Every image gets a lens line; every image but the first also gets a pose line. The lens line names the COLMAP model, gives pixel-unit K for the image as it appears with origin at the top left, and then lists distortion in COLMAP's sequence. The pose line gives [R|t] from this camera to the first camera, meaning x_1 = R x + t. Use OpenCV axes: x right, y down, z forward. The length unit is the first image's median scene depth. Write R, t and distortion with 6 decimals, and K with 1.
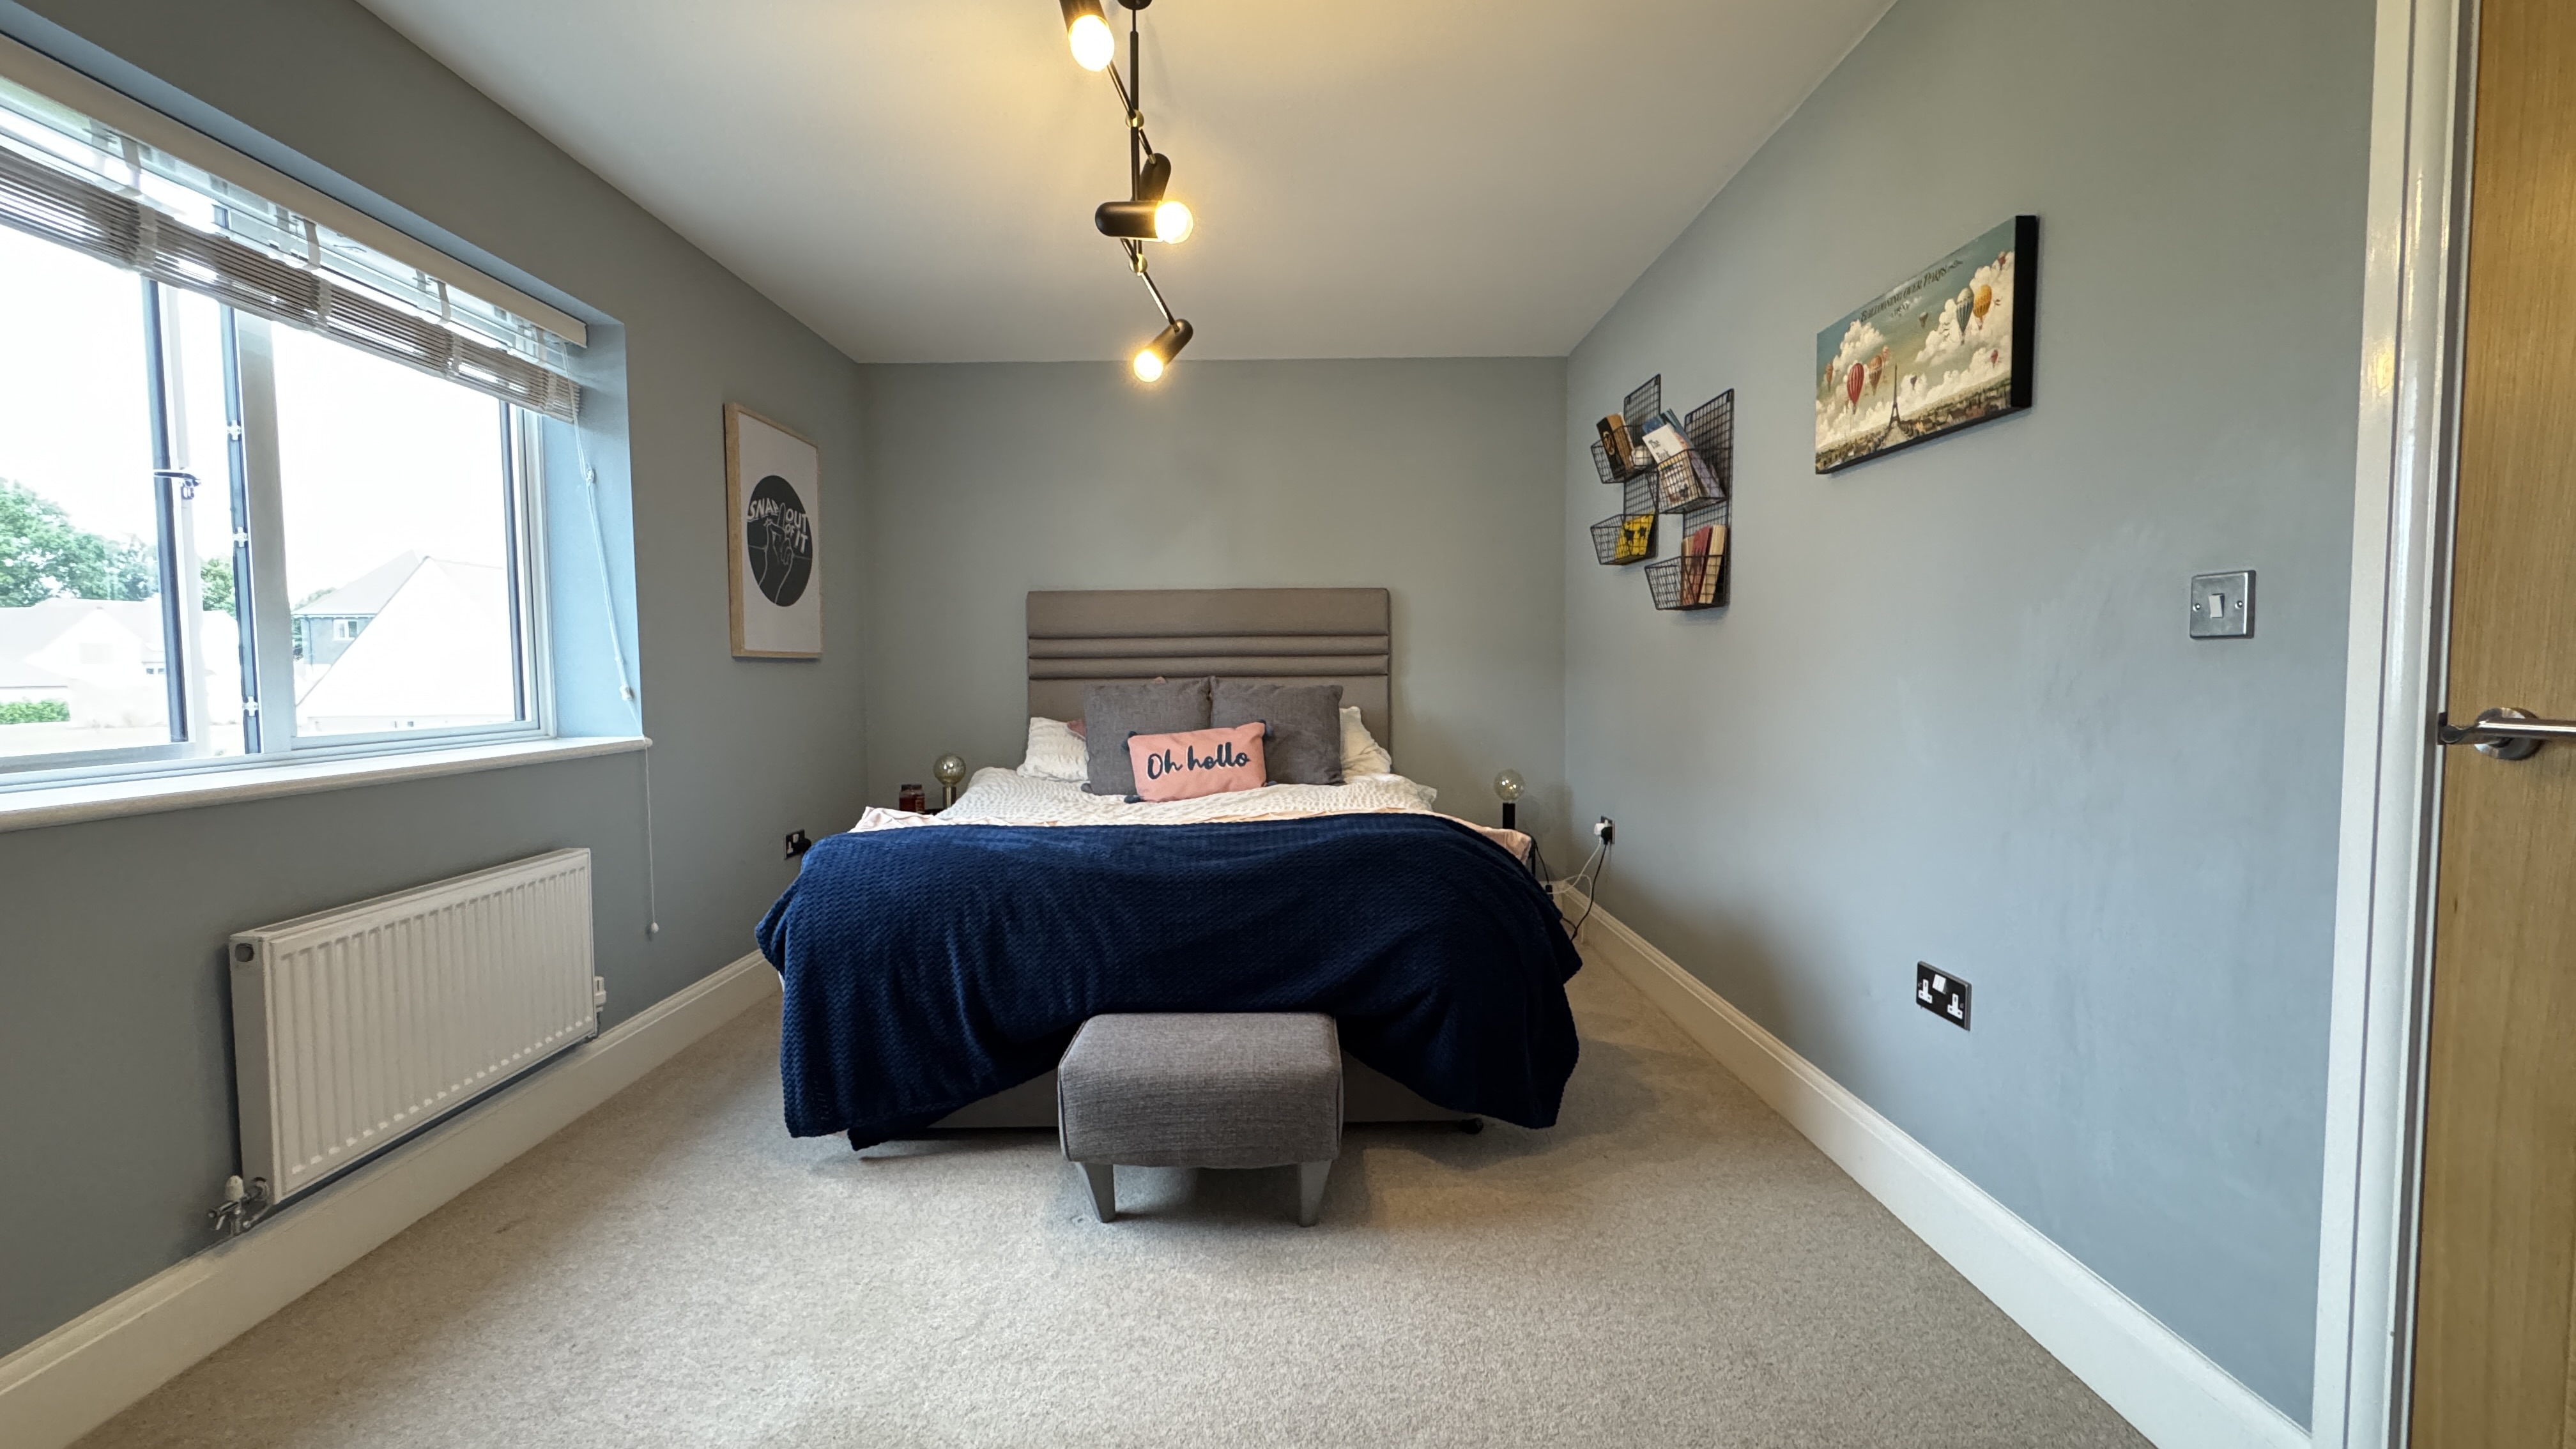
lens RADIAL K [[1028.1, 0, 1278.9], [0, 1028.1, 721.0], [0, 0, 1]] dist [0.001537, -0.000201]
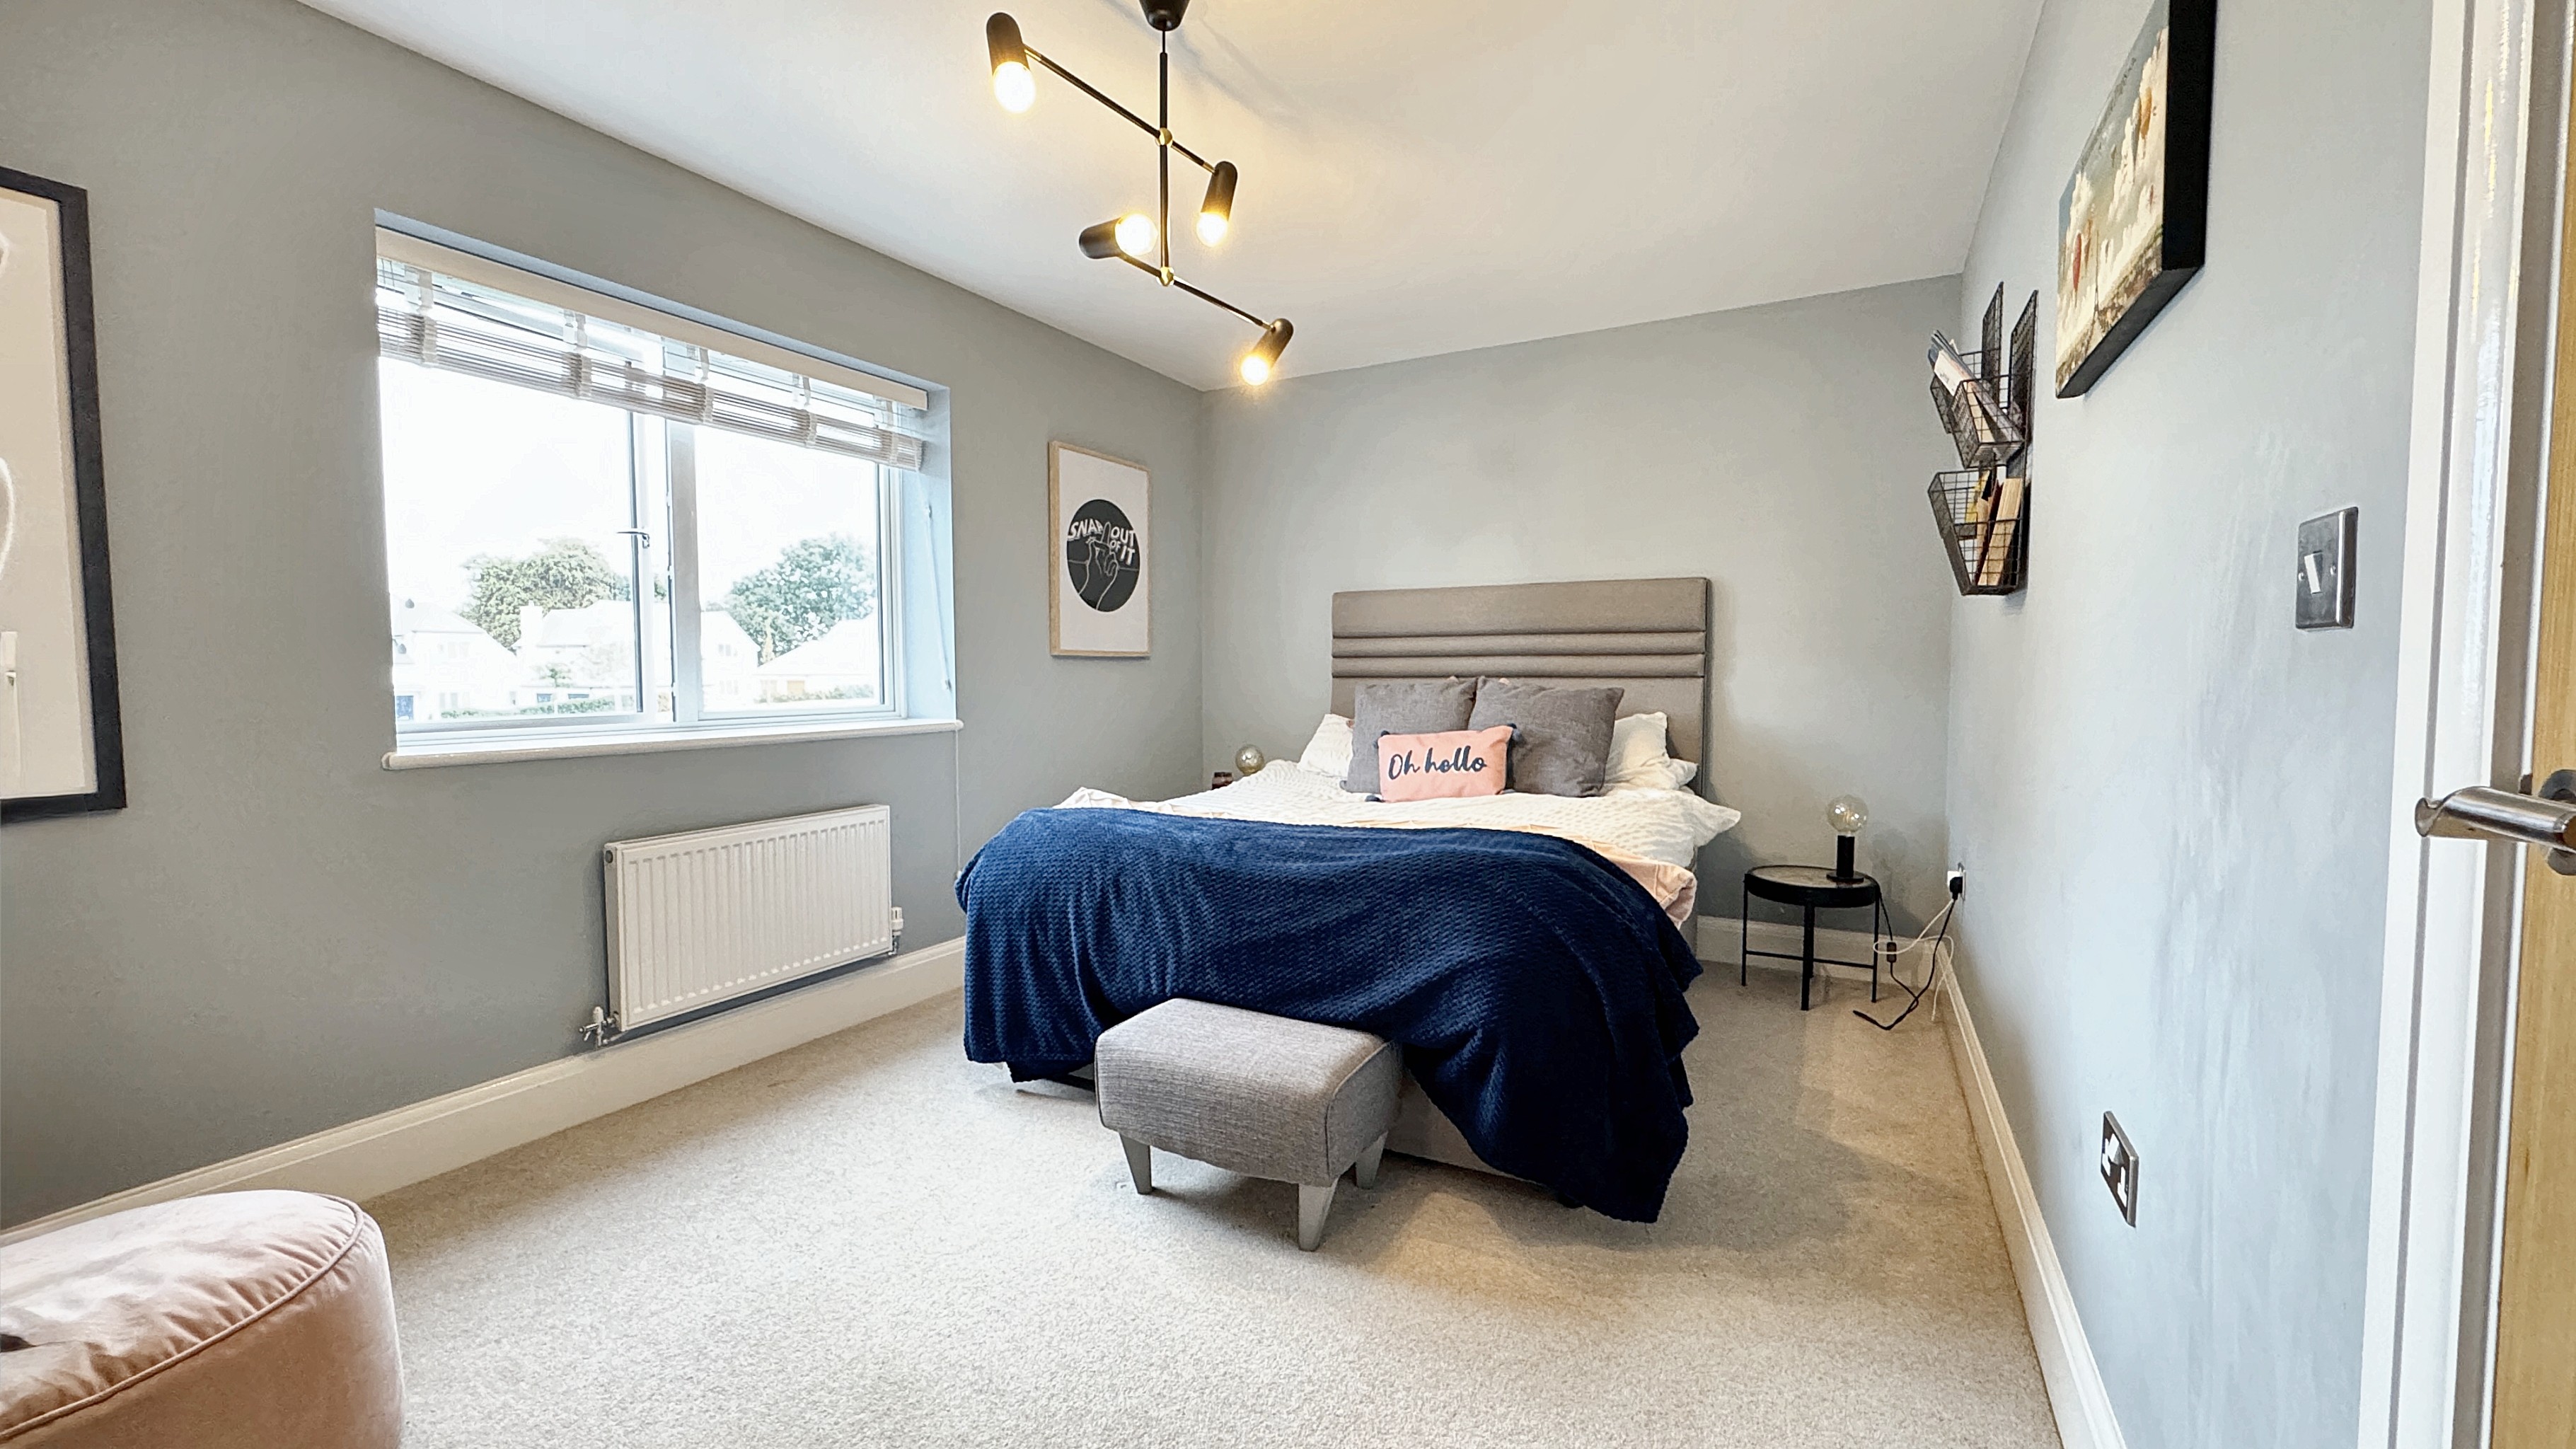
lens RADIAL K [[1028.1, 0, 1283.3], [0, 1028.1, 721.5], [0, 0, 1]] dist [0.001537, -0.000201]
pose [[0.877399, 0.032520, -0.478658, 0.386420], [-0.031277, 0.999455, 0.010570, -0.009807], [0.478741, 0.005697, 0.877938, 0.123549]]
